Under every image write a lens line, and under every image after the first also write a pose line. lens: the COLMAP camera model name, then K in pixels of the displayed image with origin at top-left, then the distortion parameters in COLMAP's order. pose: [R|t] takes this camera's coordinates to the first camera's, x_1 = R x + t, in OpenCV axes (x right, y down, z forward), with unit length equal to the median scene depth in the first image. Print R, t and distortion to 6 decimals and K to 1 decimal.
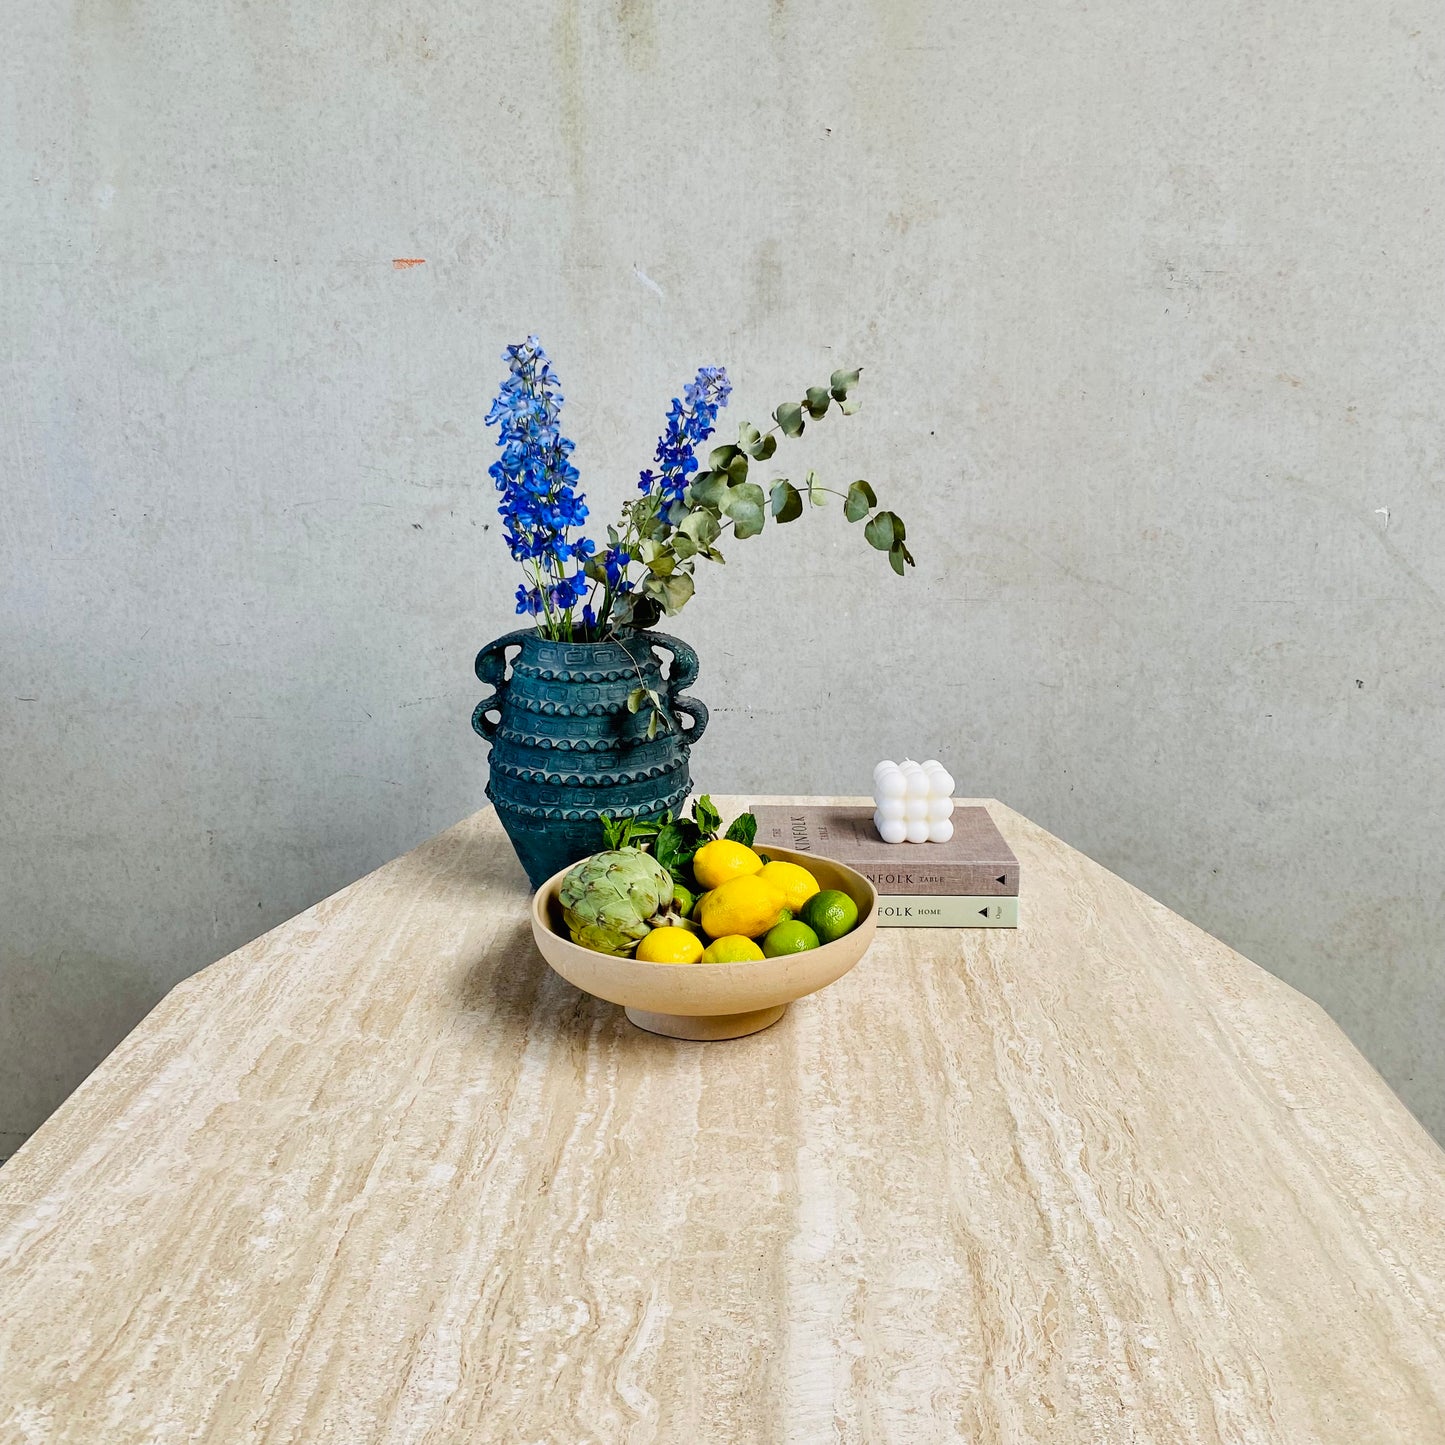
lens RADIAL K [[1473.0, 0, 724.3], [0, 1473.0, 710.0], [0, 0, 1]] dist [0.103395, -0.258905]
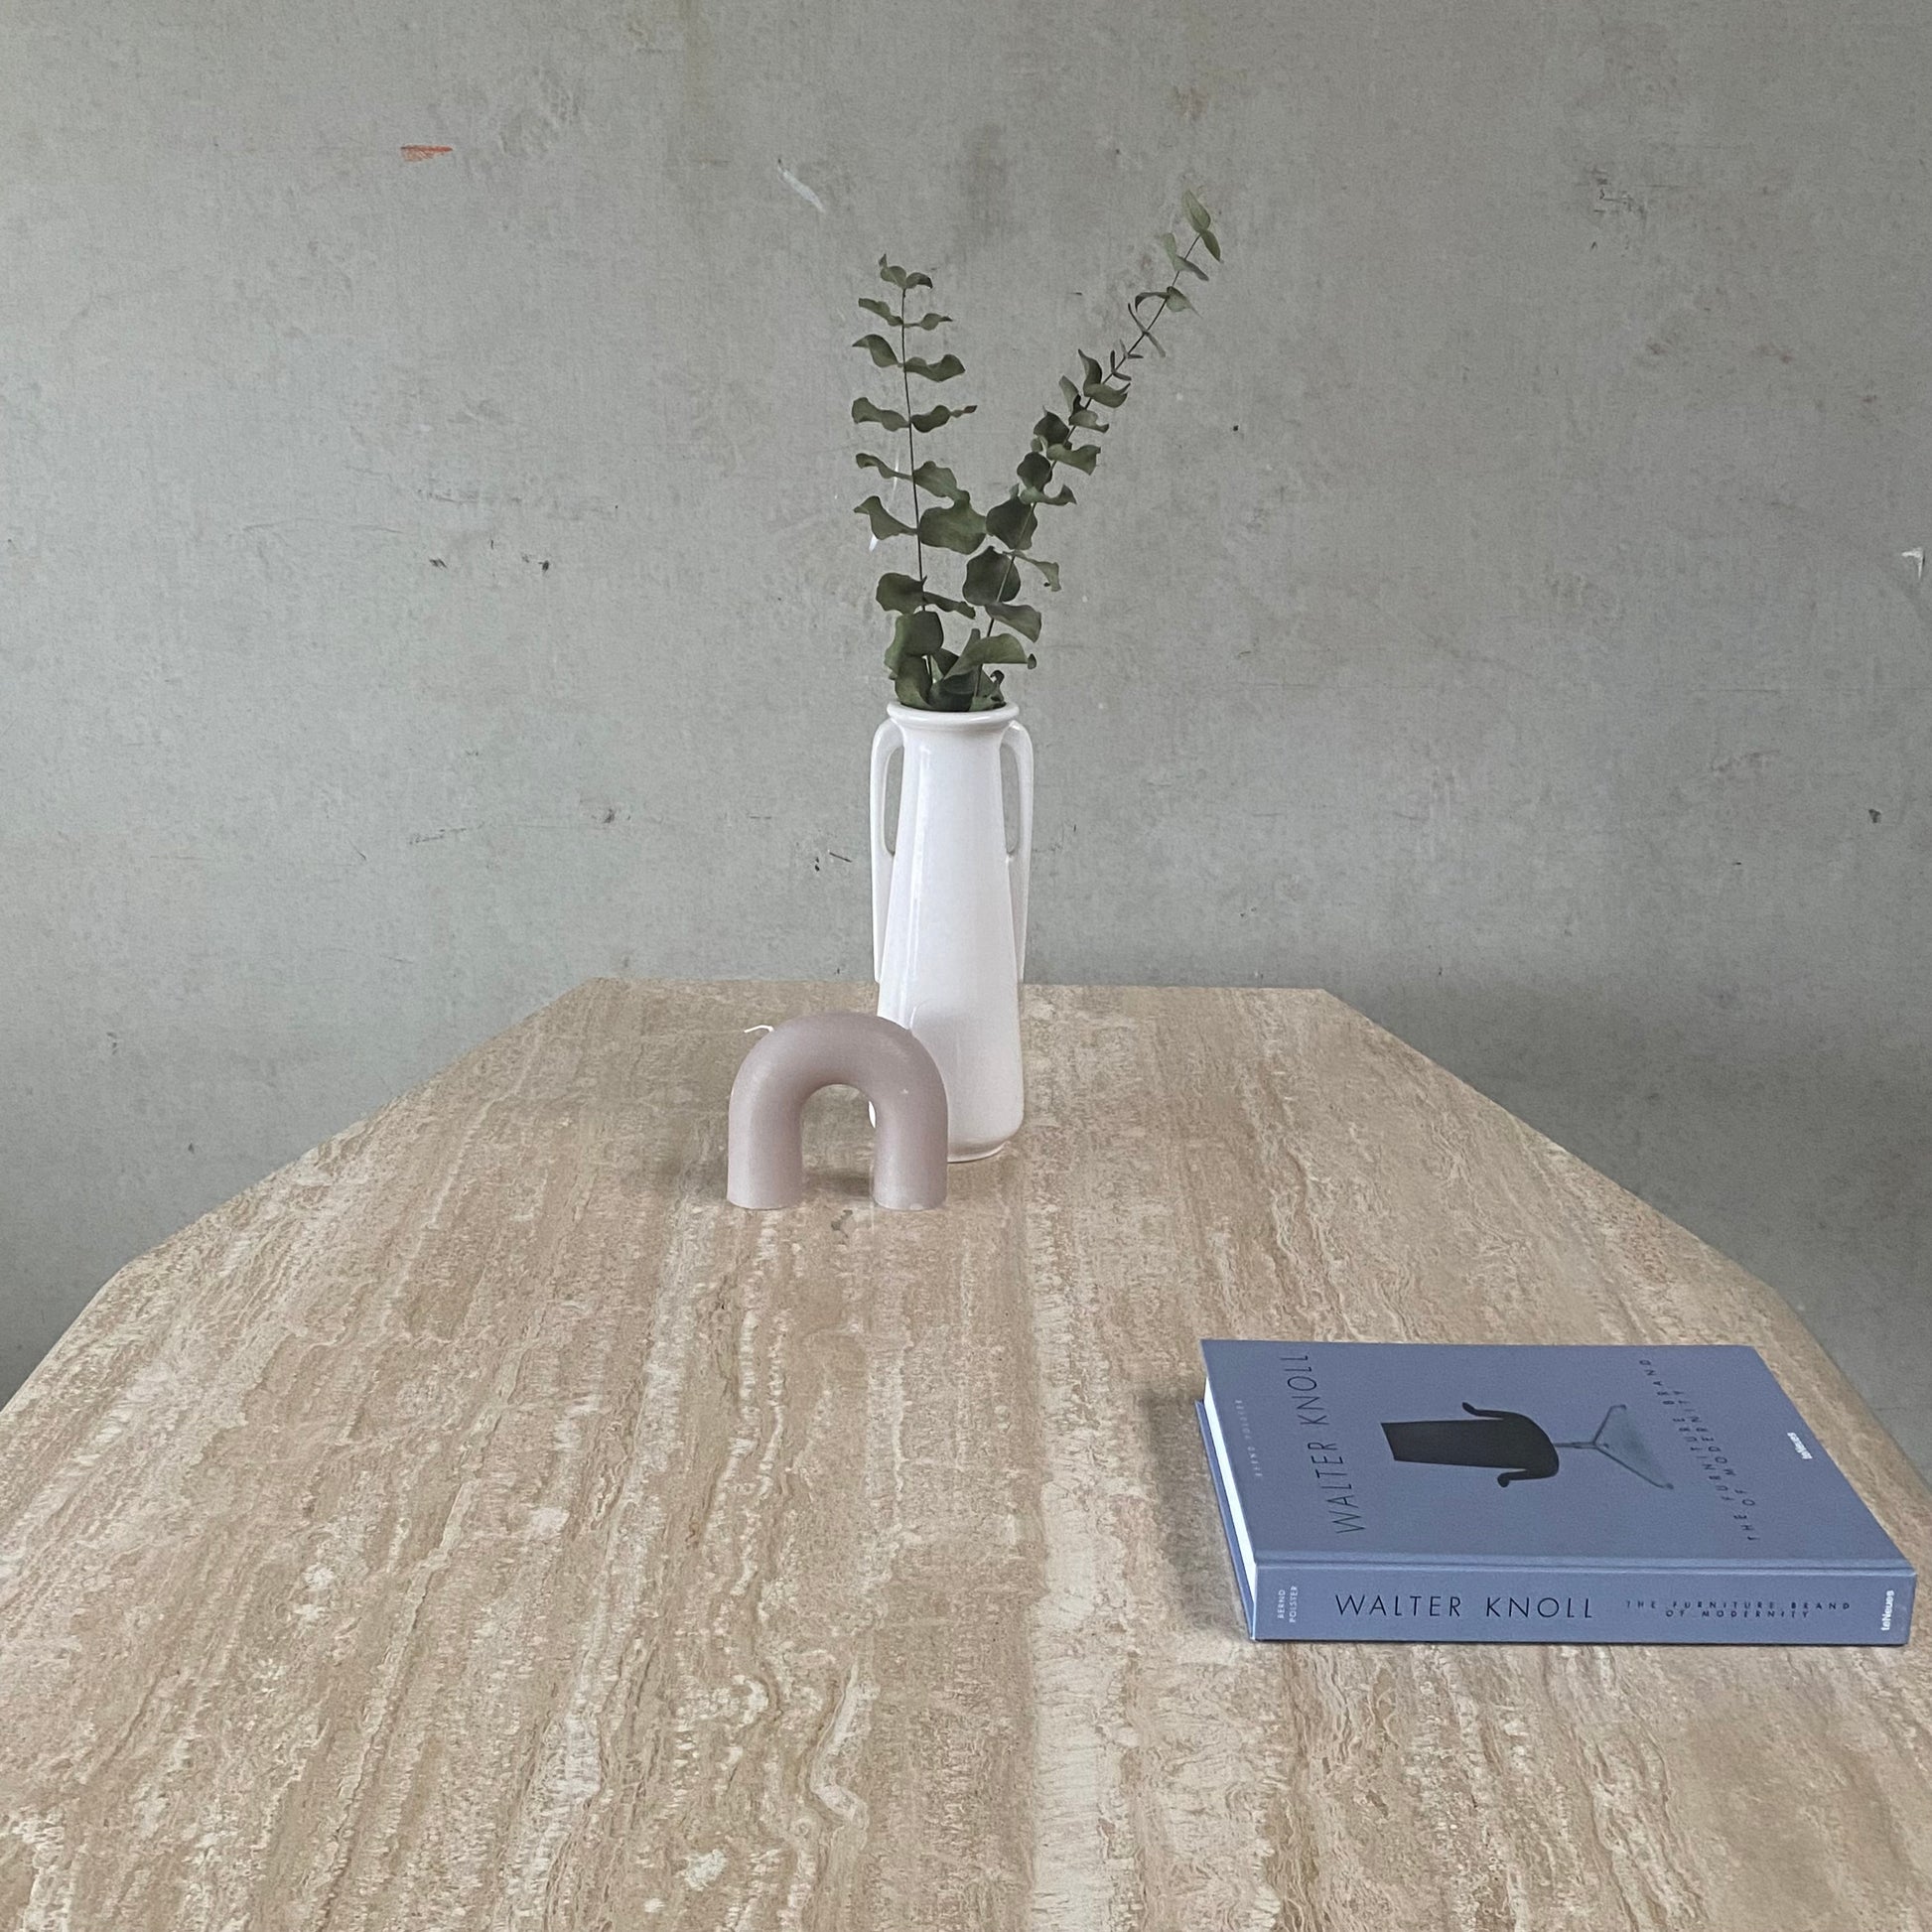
lens RADIAL K [[2462.6, 0, 962.7], [0, 2462.6, 937.9], [0, 0, 1]] dist [0.179921, -0.549541]
pose [[0.999392, 0.004020, 0.034625, -0.021879], [-0.005659, 0.998861, 0.047374, -0.018822], [-0.034395, -0.047541, 0.998277, -0.131907]]
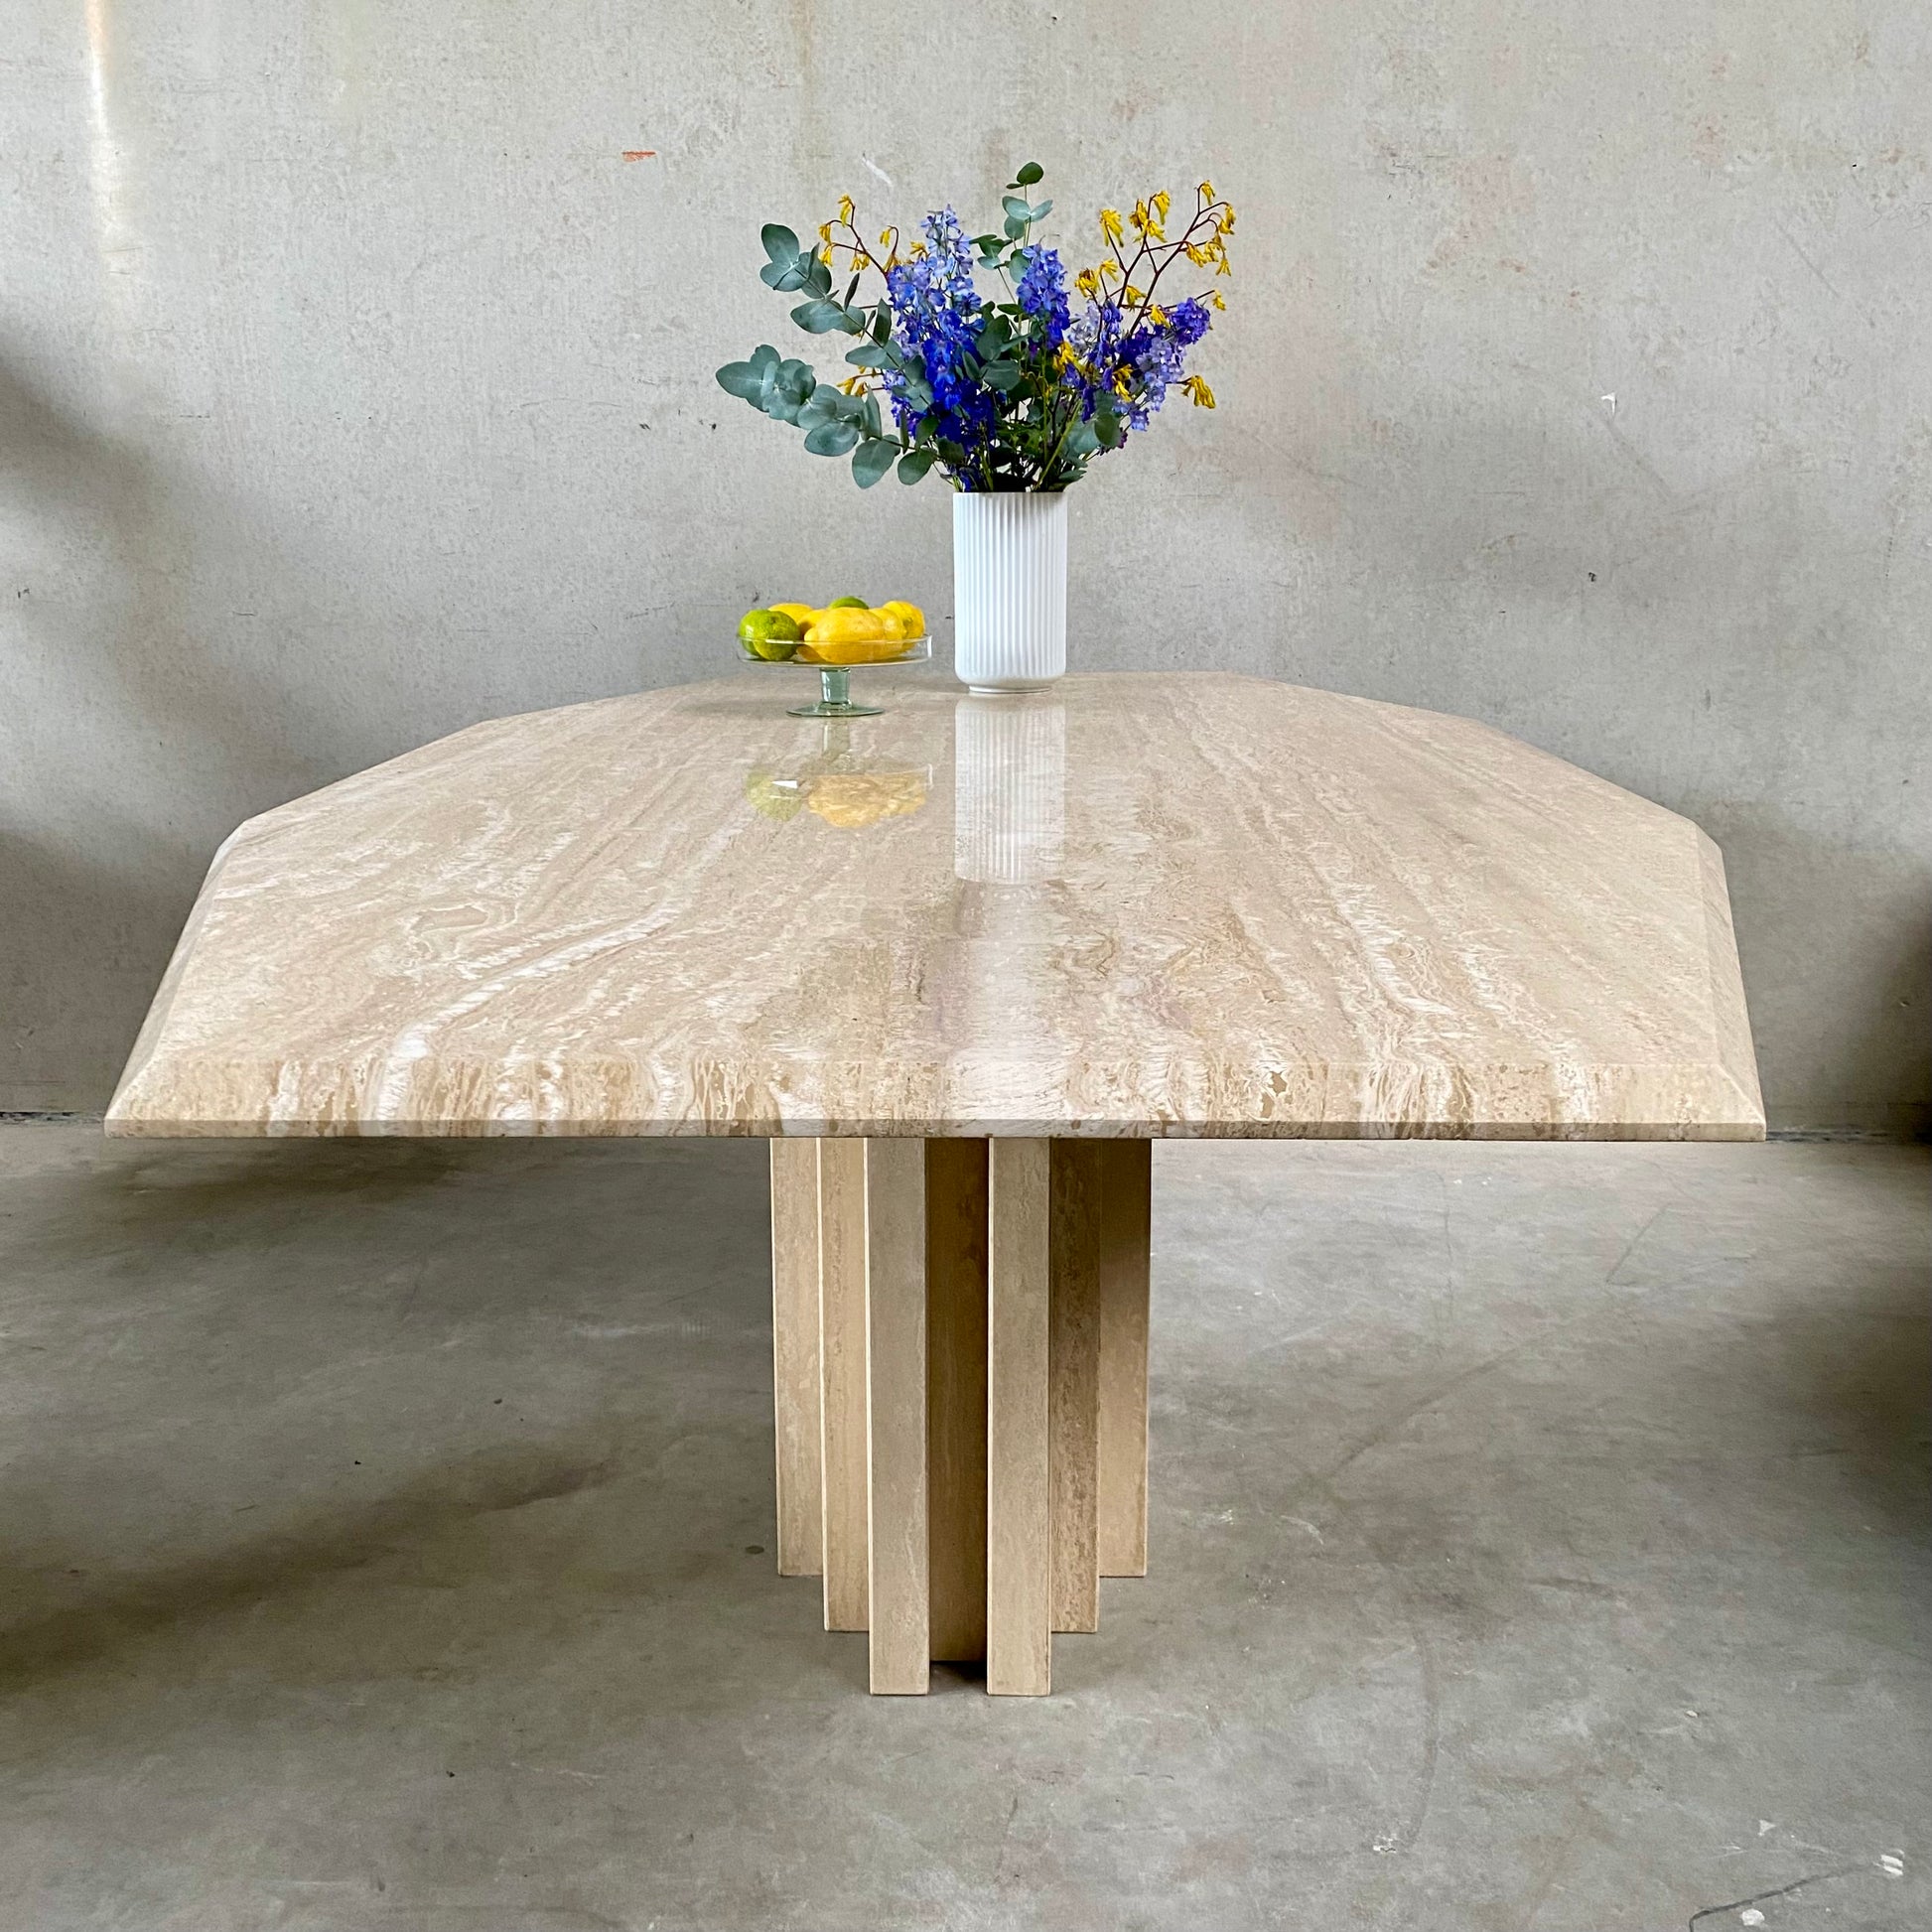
lens RADIAL K [[2003.4, 0, 964.3], [0, 2003.4, 958.3], [0, 0, 1]] dist [0.107628, -0.264629]
pose [[0.999909, -0.009214, 0.009851, -0.013758], [0.009292, 0.999926, -0.007849, 0.333805], [-0.009778, 0.007940, 0.999921, -0.479984]]
